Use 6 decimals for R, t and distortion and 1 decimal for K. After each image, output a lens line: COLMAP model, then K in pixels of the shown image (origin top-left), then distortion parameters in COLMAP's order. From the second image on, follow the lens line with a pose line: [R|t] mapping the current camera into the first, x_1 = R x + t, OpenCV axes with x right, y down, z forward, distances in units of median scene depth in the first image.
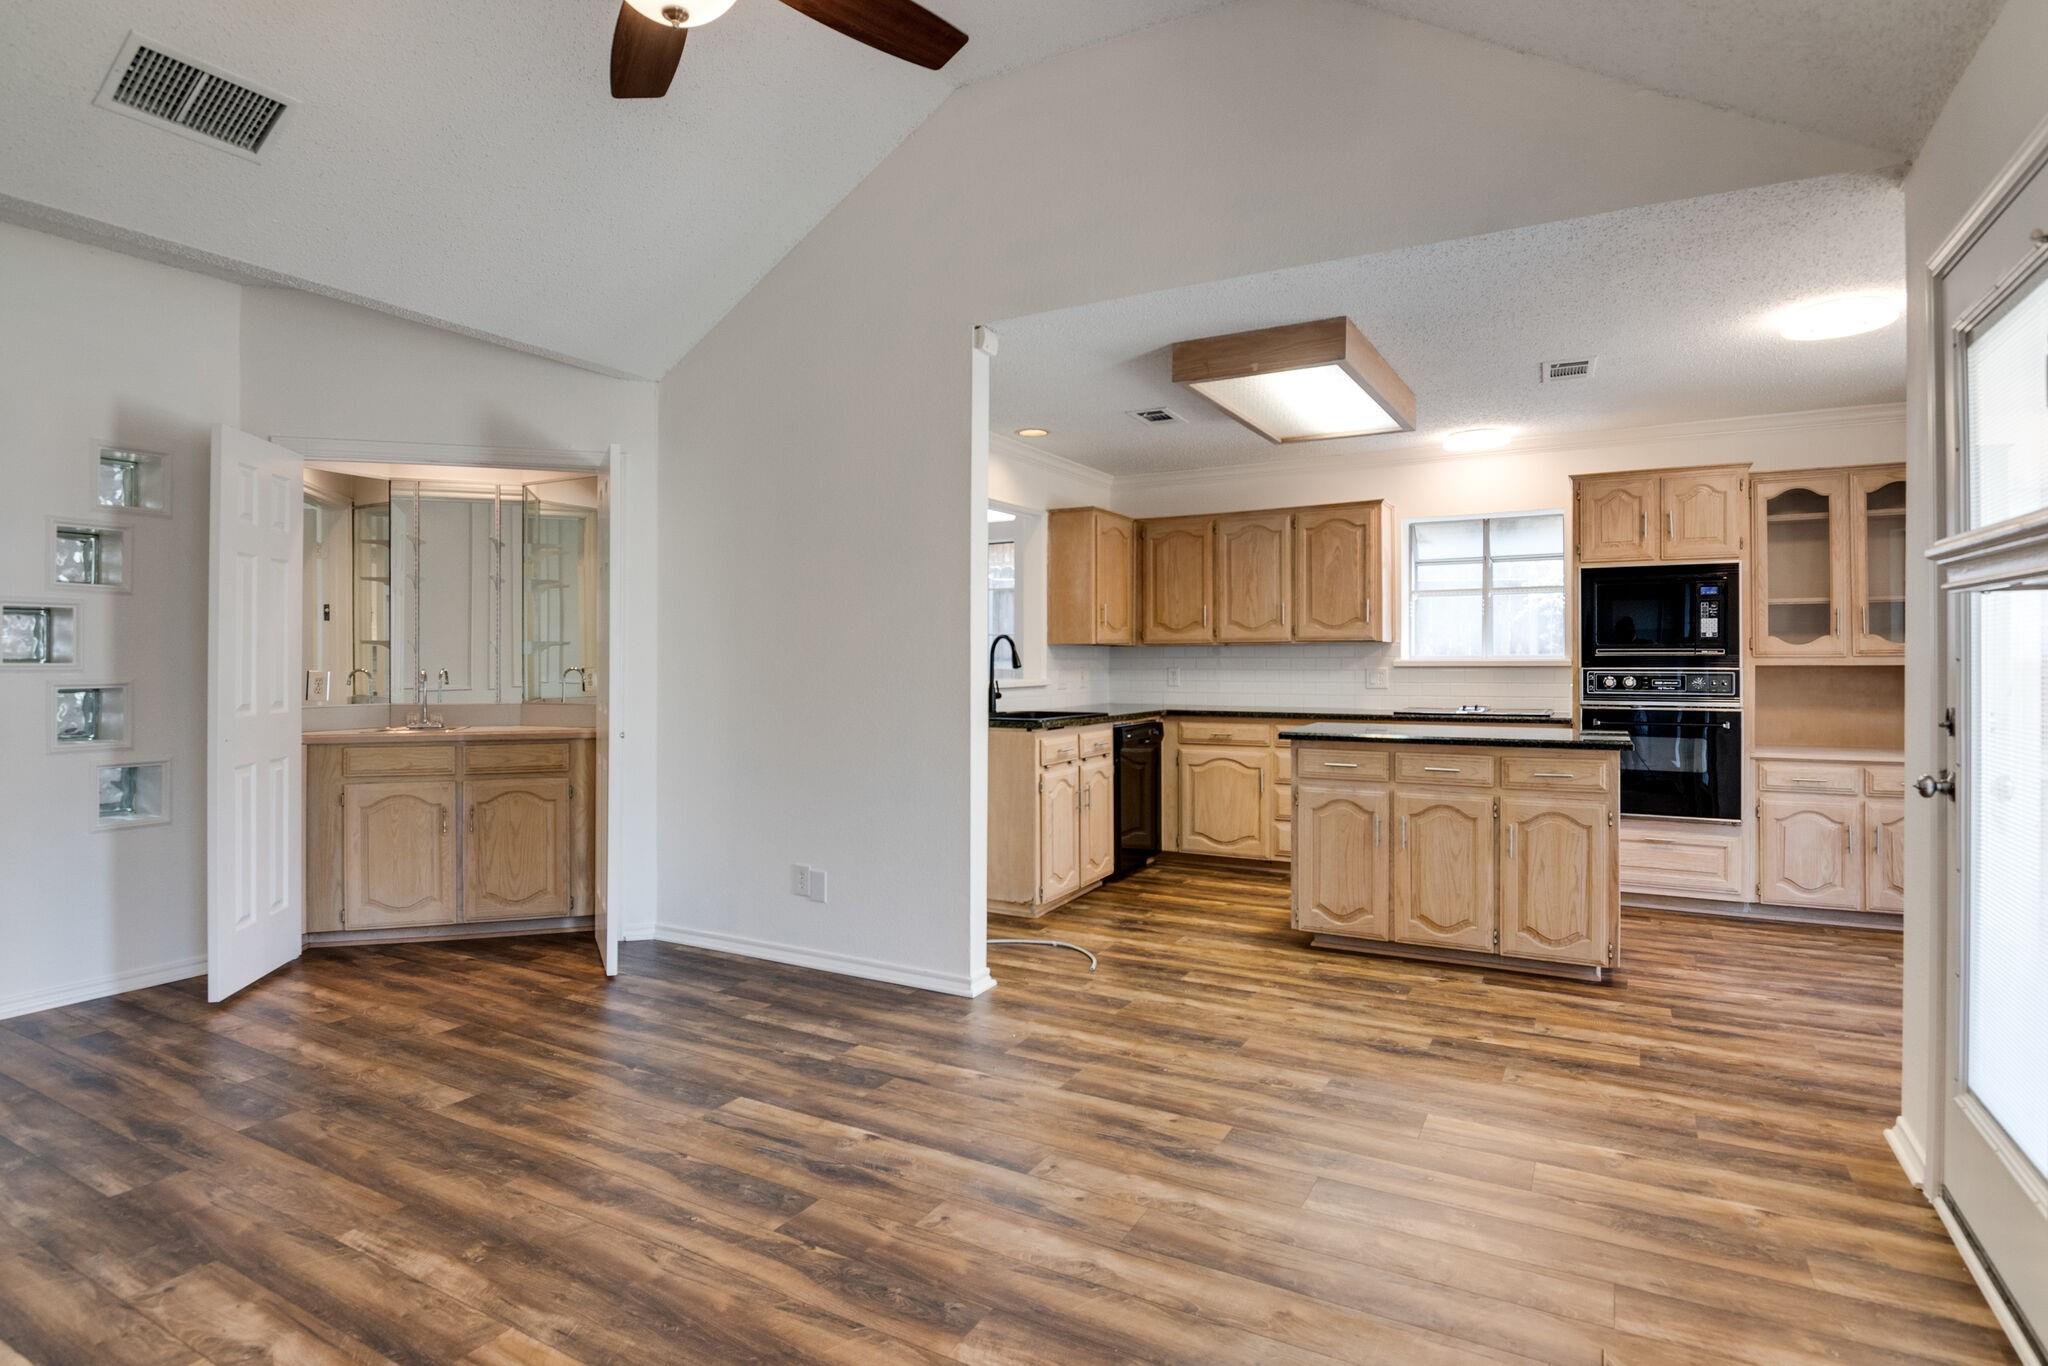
lens RADIAL K [[1057.1, 0, 1012.4], [0, 1057.1, 665.8], [0, 0, 1]] dist [0.001193, -0.002380]
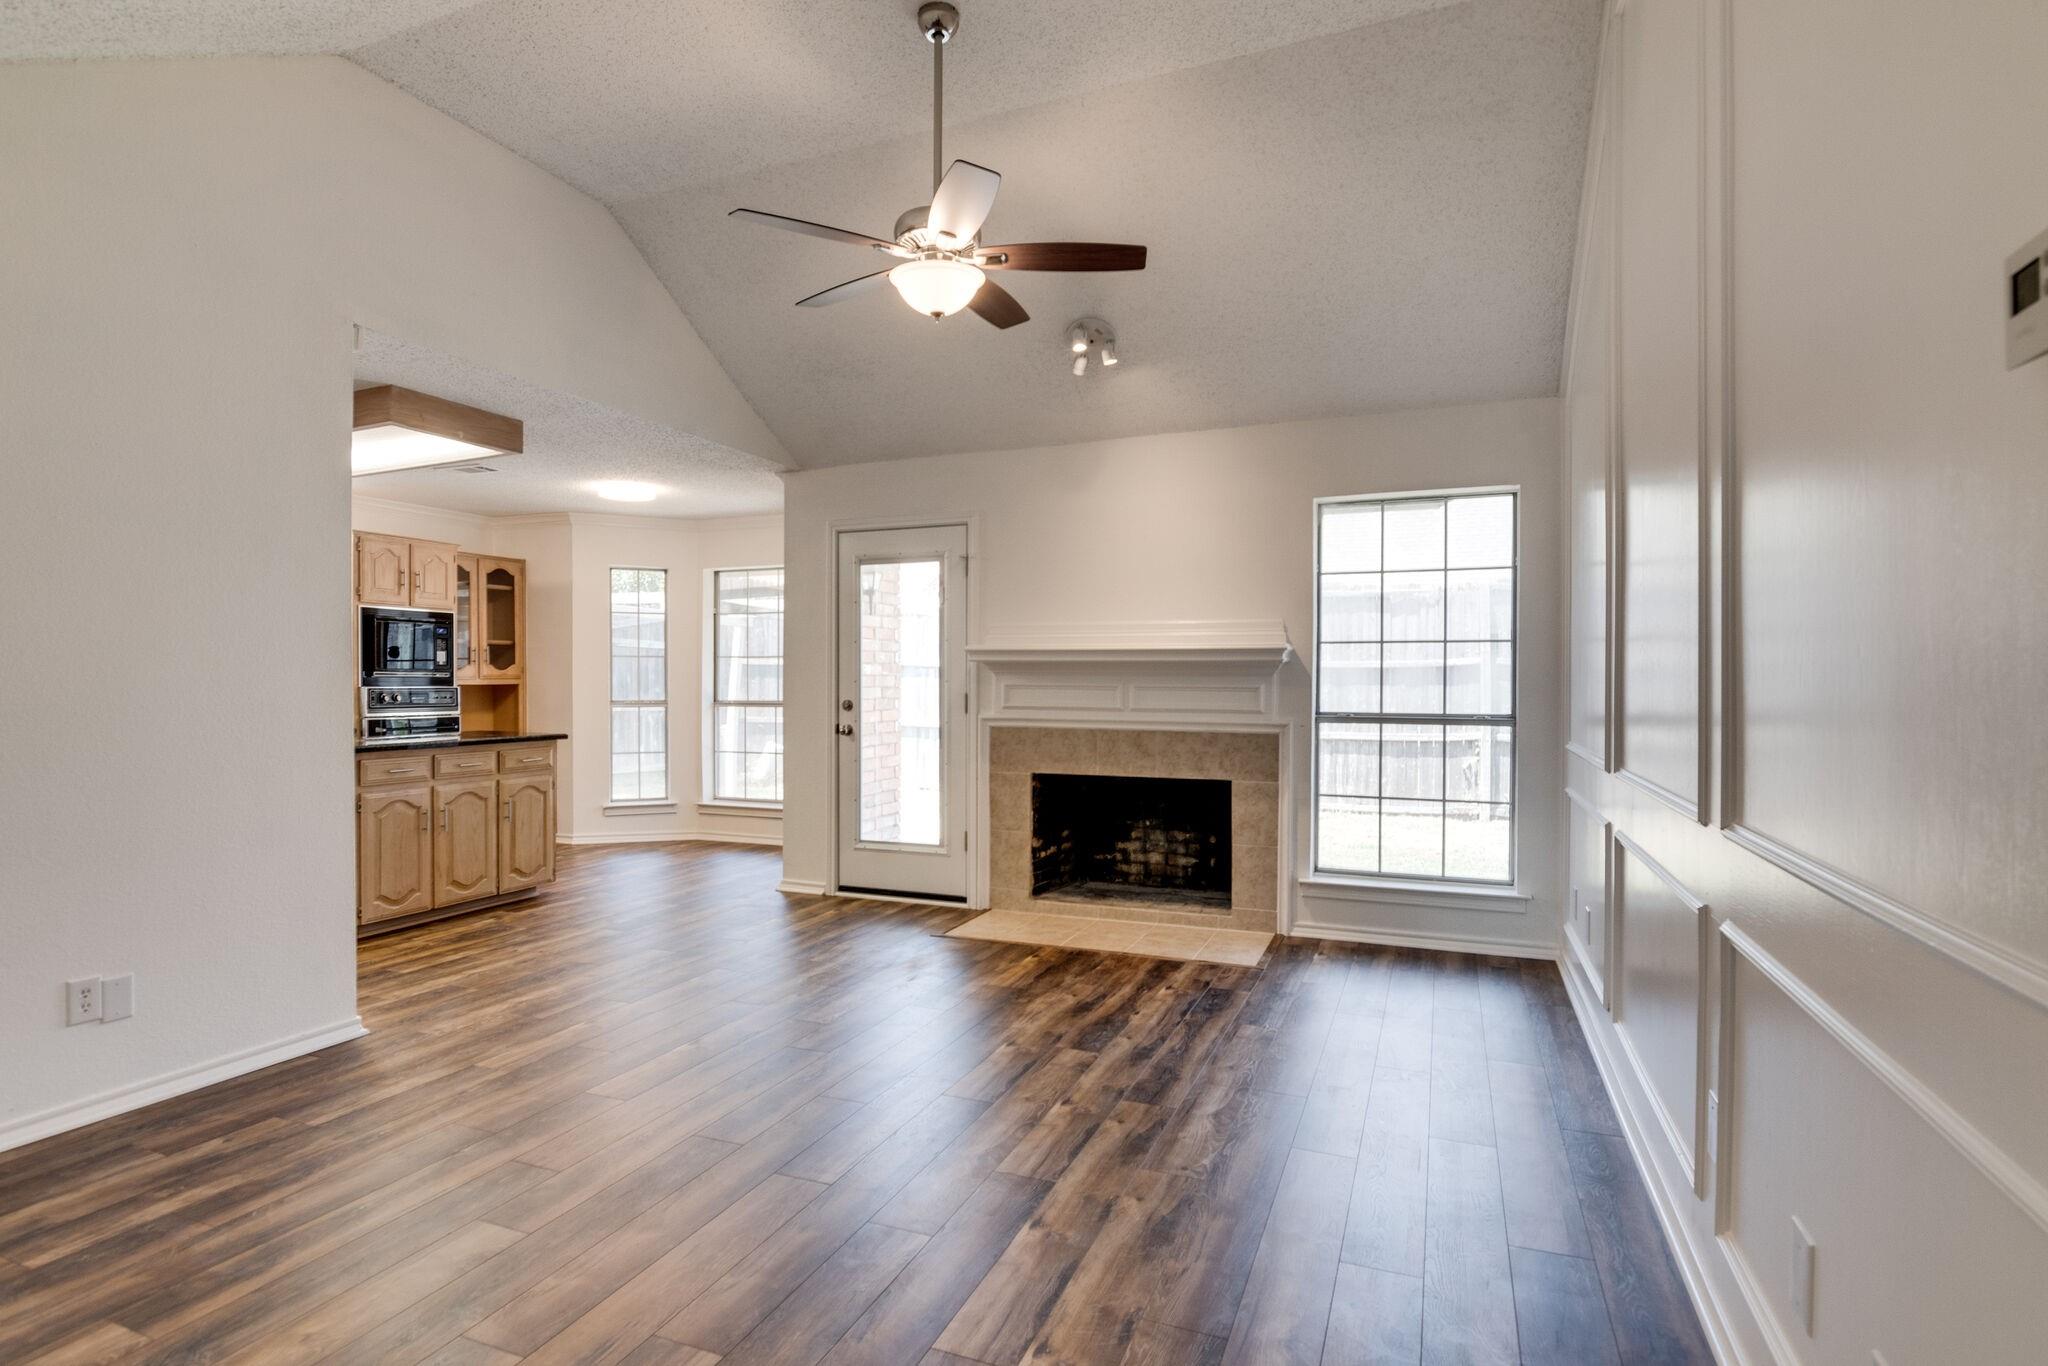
lens RADIAL K [[1007.4, 0, 1015.5], [0, 1007.4, 692.6], [0, 0, 1]] dist [0.003119, 0.001923]
pose [[-0.117013, -0.008381, 0.993095, -0.942106], [0.001058, 0.999963, 0.008564, -0.000409], [-0.993130, 0.002052, -0.116999, 0.494428]]
